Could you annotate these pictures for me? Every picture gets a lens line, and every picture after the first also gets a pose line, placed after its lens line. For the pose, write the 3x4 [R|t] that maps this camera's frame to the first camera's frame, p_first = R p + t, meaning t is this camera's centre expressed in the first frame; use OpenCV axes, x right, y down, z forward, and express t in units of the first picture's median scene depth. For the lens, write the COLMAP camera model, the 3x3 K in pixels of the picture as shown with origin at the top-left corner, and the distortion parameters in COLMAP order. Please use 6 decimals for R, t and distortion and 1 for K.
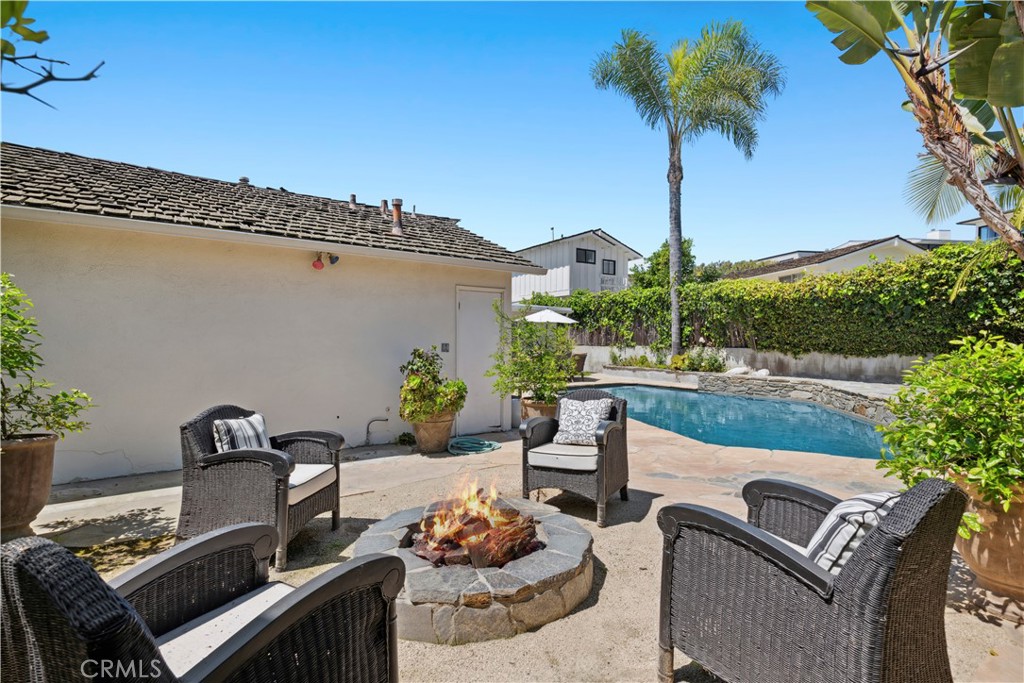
lens RADIAL K [[469.5, 0, 510.8], [0, 469.5, 346.6], [0, 0, 1]] dist [-0.004781, -0.001105]
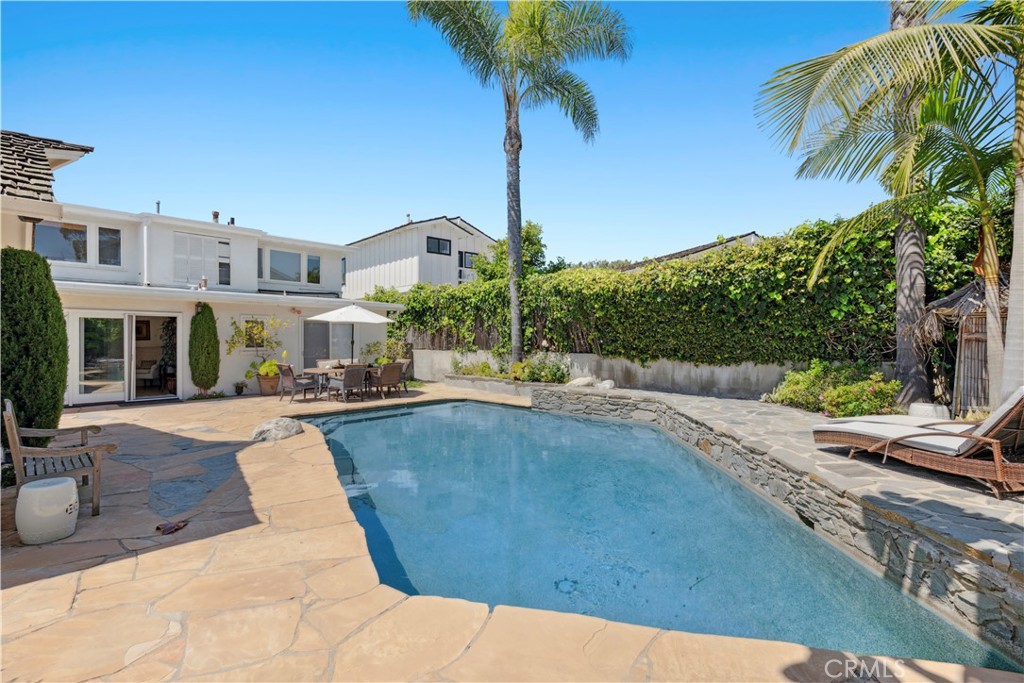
lens RADIAL K [[469.5, 0, 504.2], [0, 469.5, 335.0], [0, 0, 1]] dist [-0.004781, -0.001105]
pose [[0.981331, -0.002339, 0.192311, 0.201776], [0.007014, 0.999696, -0.023632, -0.011322], [-0.192197, 0.024539, 0.981050, 0.231342]]
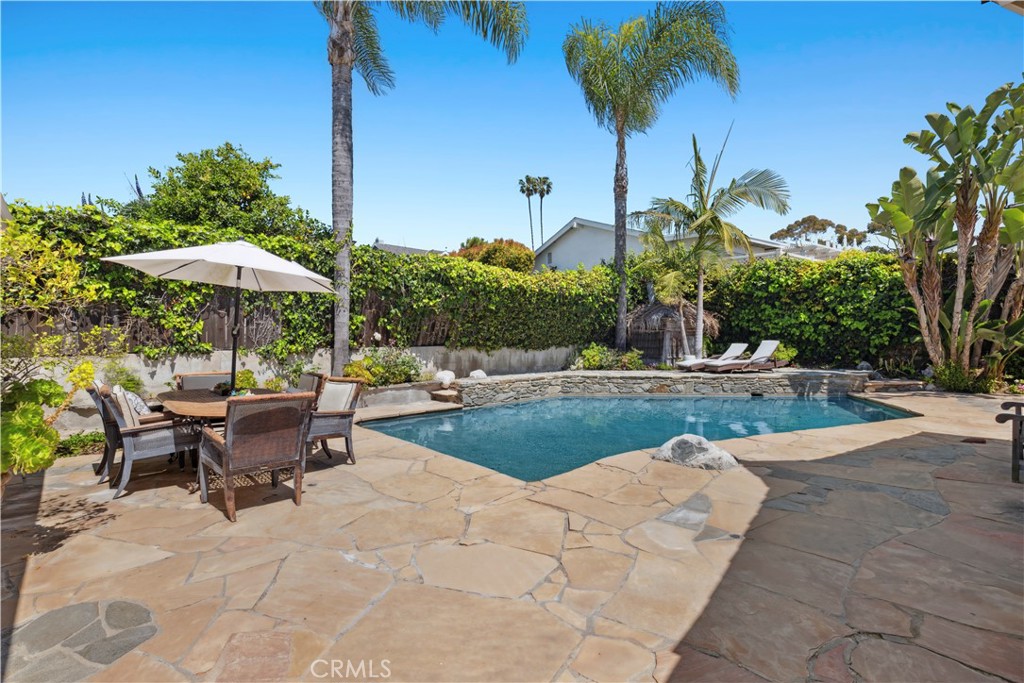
lens RADIAL K [[469.5, 0, 509.1], [0, 469.5, 338.9], [0, 0, 1]] dist [-0.004781, -0.001105]
pose [[-0.135087, -0.005702, 0.990817, -0.300435], [0.022379, 0.999711, 0.008804, -0.014044], [-0.990581, 0.023363, -0.134920, 1.018949]]
